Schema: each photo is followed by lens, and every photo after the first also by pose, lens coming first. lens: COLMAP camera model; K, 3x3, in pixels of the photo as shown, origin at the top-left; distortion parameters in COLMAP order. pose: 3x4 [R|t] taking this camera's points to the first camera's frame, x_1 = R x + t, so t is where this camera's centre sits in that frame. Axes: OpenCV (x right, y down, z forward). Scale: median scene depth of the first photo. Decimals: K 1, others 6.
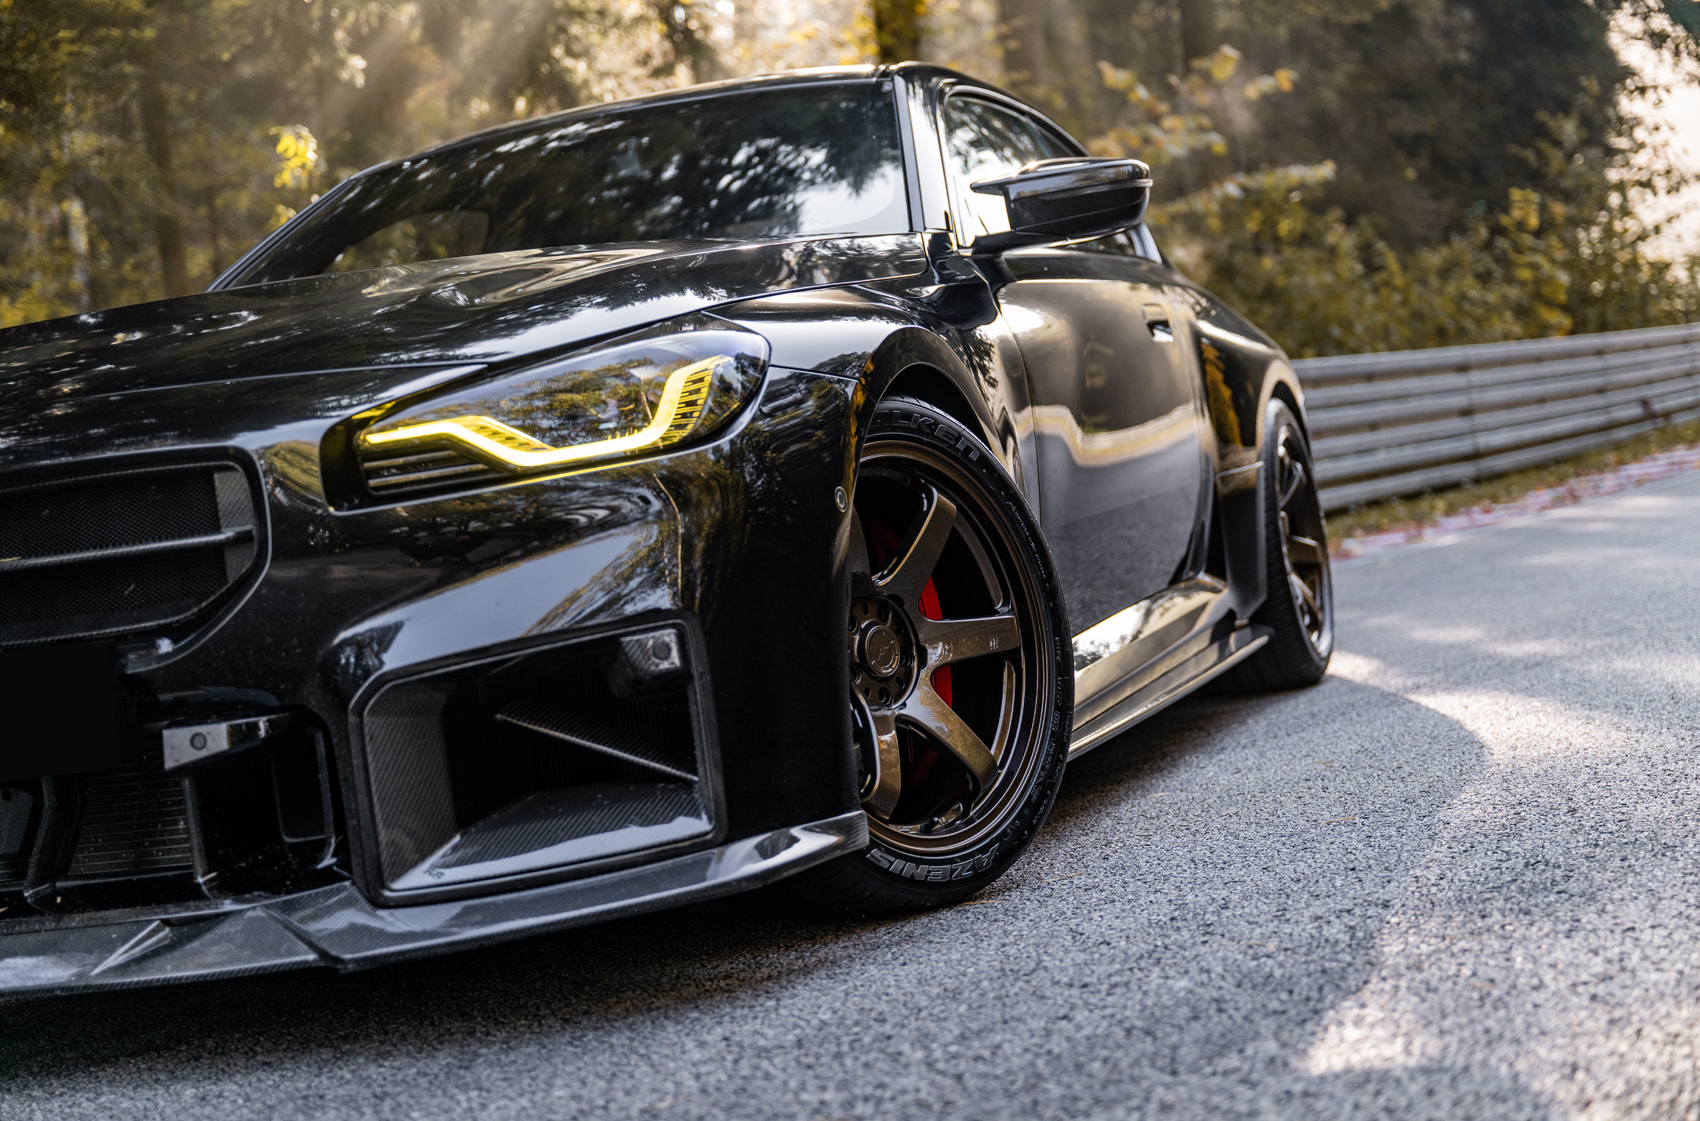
lens RADIAL K [[2611.0, 0, 850.0], [0, 2611.0, 560.5], [0, 0, 1]] dist [0.035772, -0.045091]
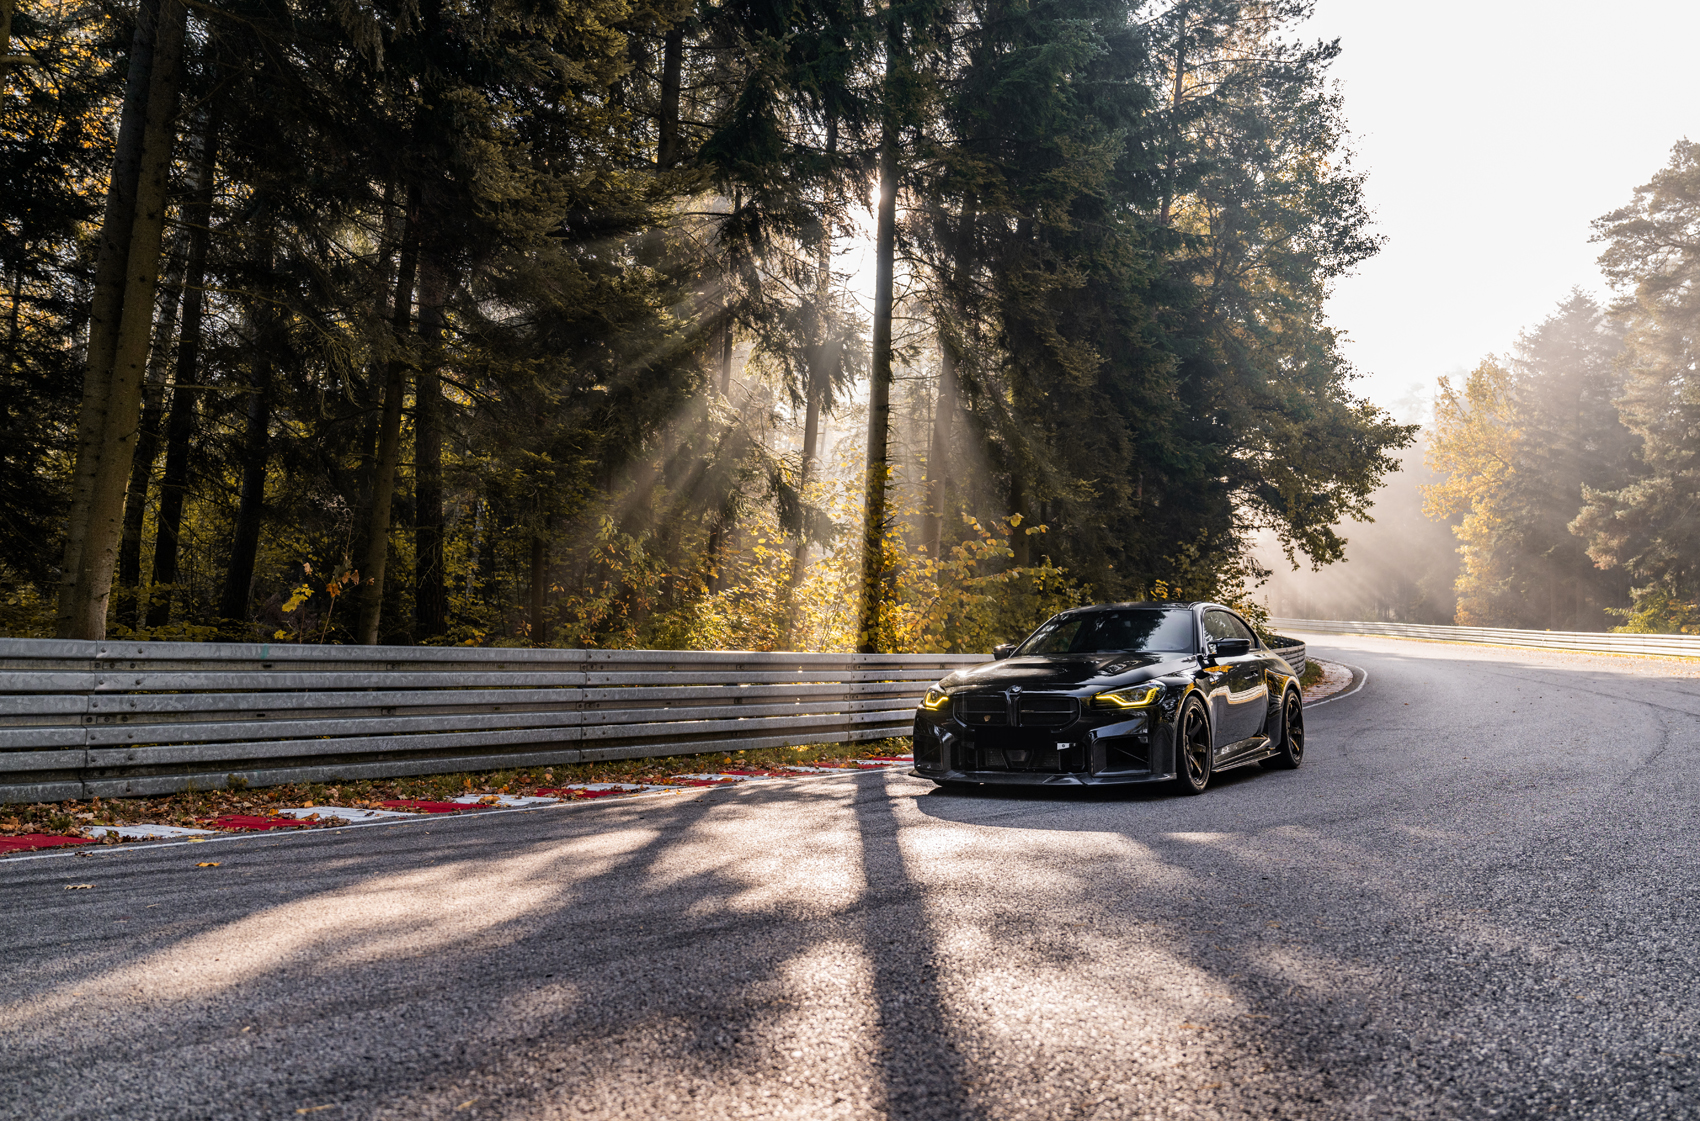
lens RADIAL K [[1370.6, 0, 861.0], [0, 1370.6, 567.2], [0, 0, 1]] dist [0.002417, 0.000610]
pose [[0.992638, 0.121113, 0.001272, 0.051918], [-0.120408, 0.987885, -0.097901, -0.065162], [-0.013114, 0.097027, 0.995195, -0.581477]]
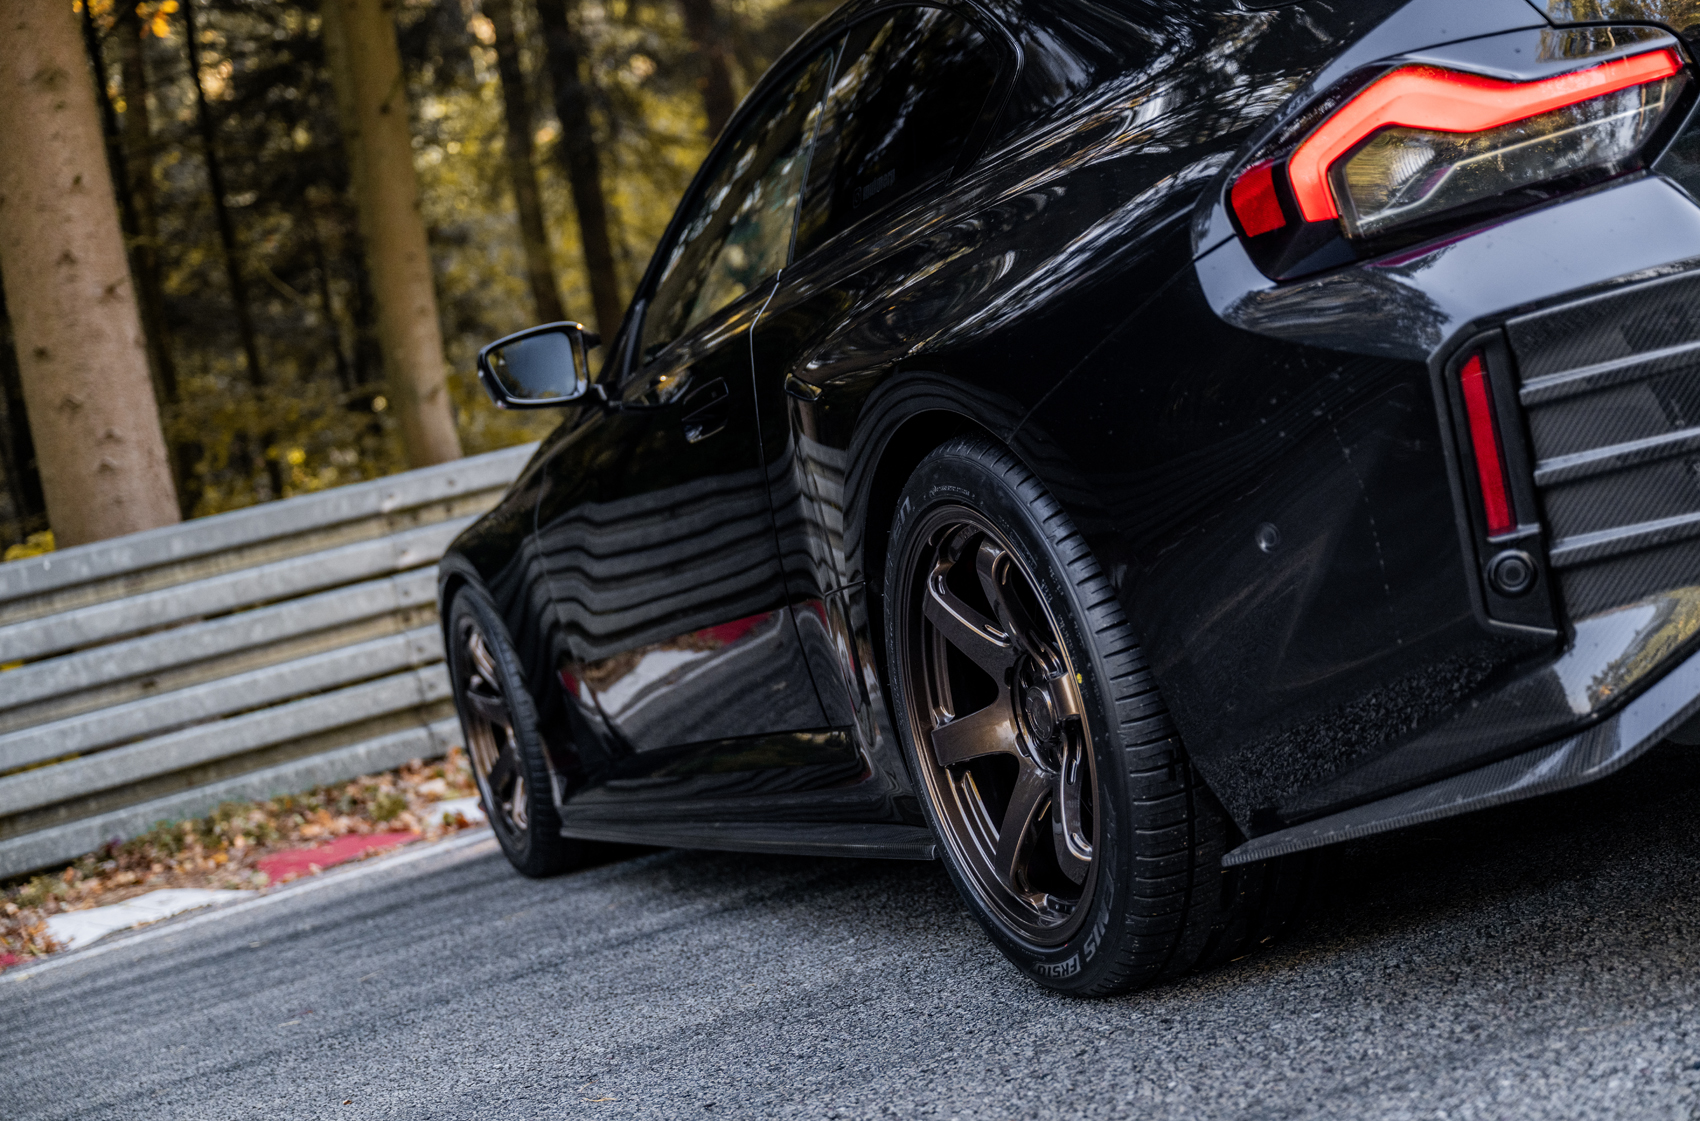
lens RADIAL K [[2622.8, 0, 849.0], [0, 2622.8, 652.5], [0, 0, 1]] dist [-0.015380, -0.044773]
pose [[0.904385, -0.066461, -0.421510, 0.196346], [0.123495, 0.986290, 0.109456, -0.069210], [0.408457, -0.151045, 0.900194, -0.339661]]
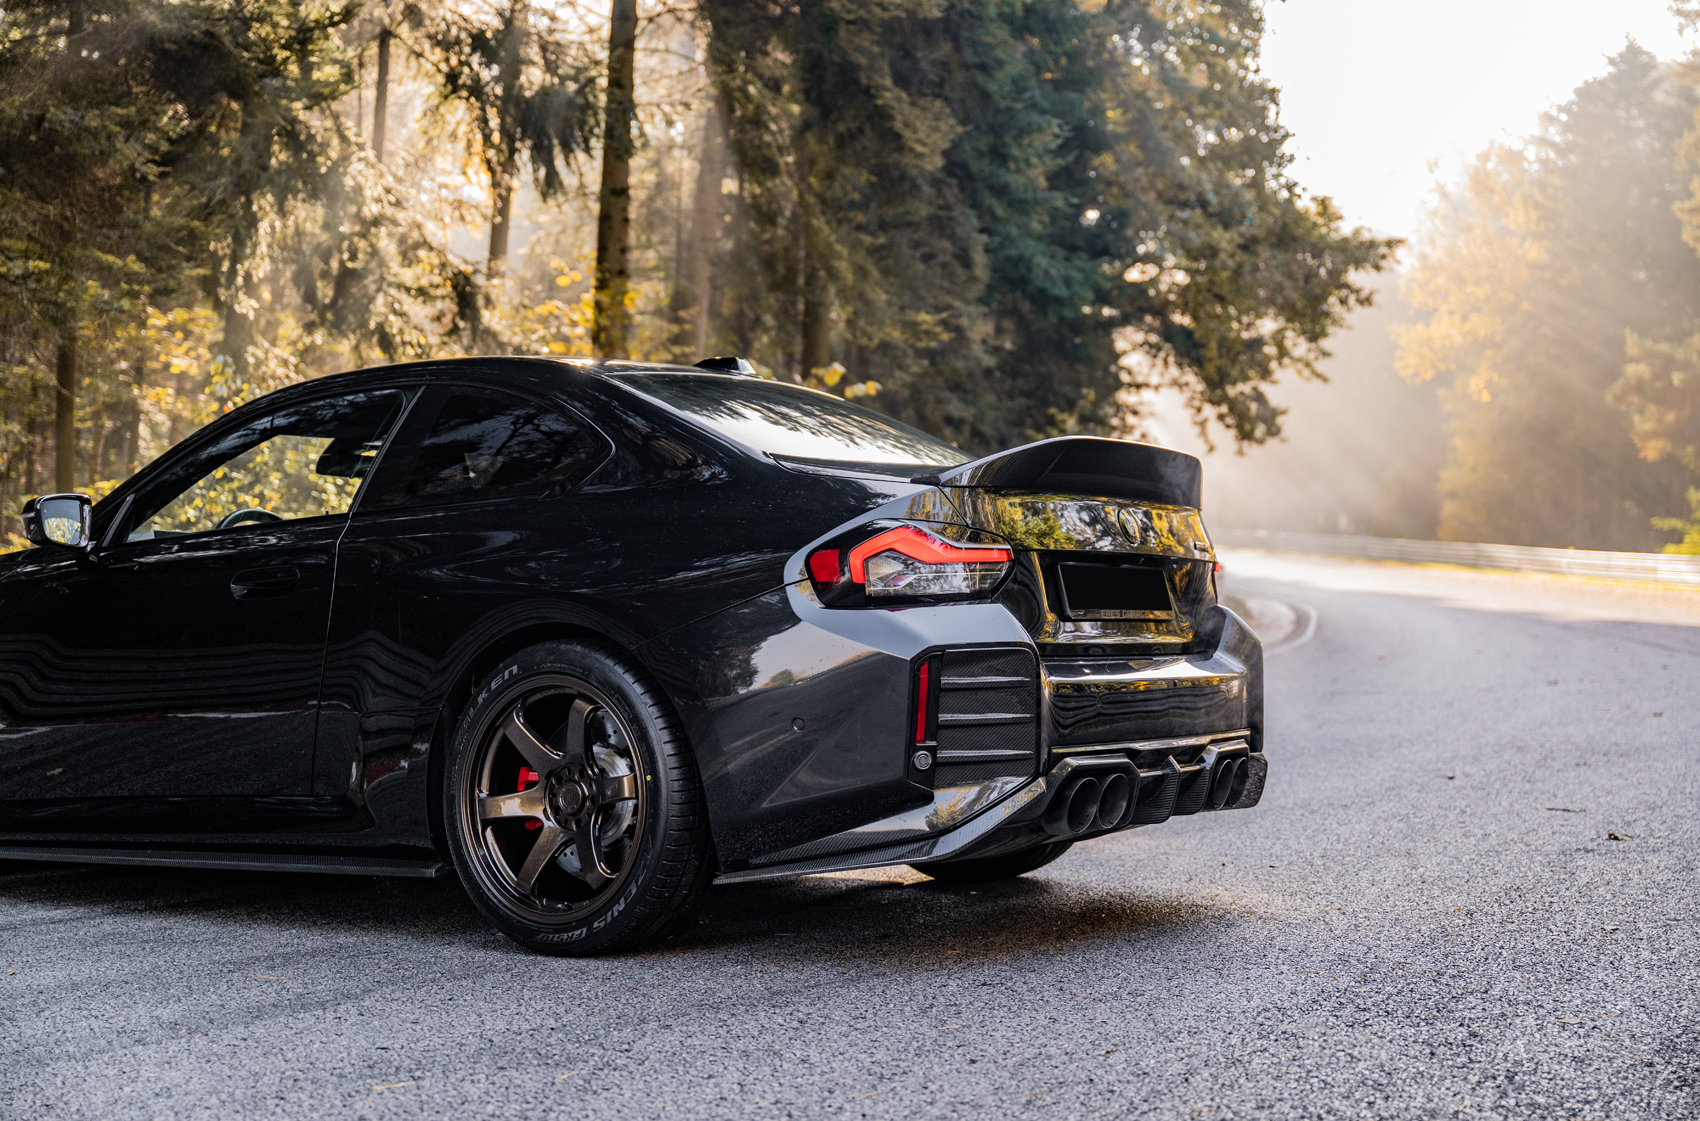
lens RADIAL K [[2251.1, 0, 850.0], [0, 2251.1, 560.5], [0, 0, 1]] dist [0.022964, -0.037271]
pose [[0.977727, 0.129557, 0.165118, -0.148858], [-0.120634, 0.990695, -0.063011, -0.027780], [-0.171745, 0.041689, 0.984259, -0.845611]]
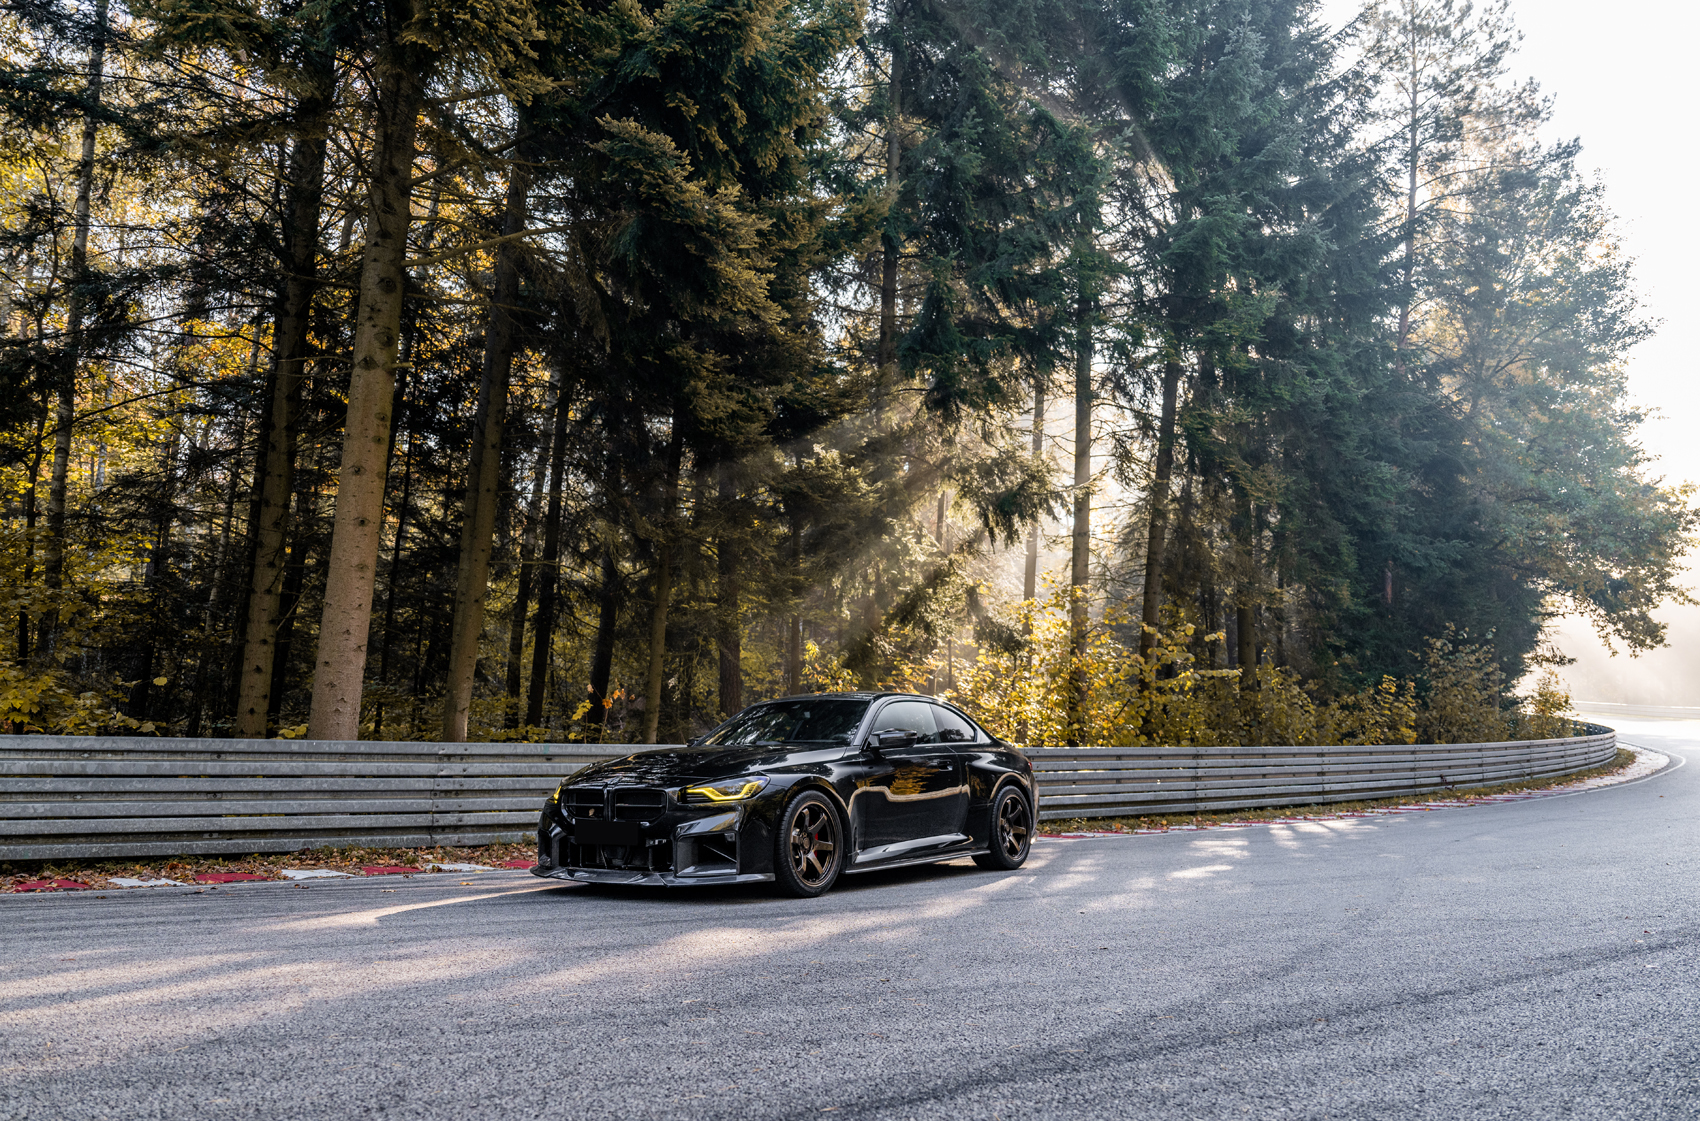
lens RADIAL K [[1292.4, 0, 795.7], [0, 1292.4, 598.6], [0, 0, 1]] dist [0.005467, -0.004429]
pose [[0.945544, 0.084980, -0.314205, 0.606665], [-0.123651, 0.986730, -0.105235, -0.134538], [0.301092, 0.138356, 0.943505, -1.109729]]
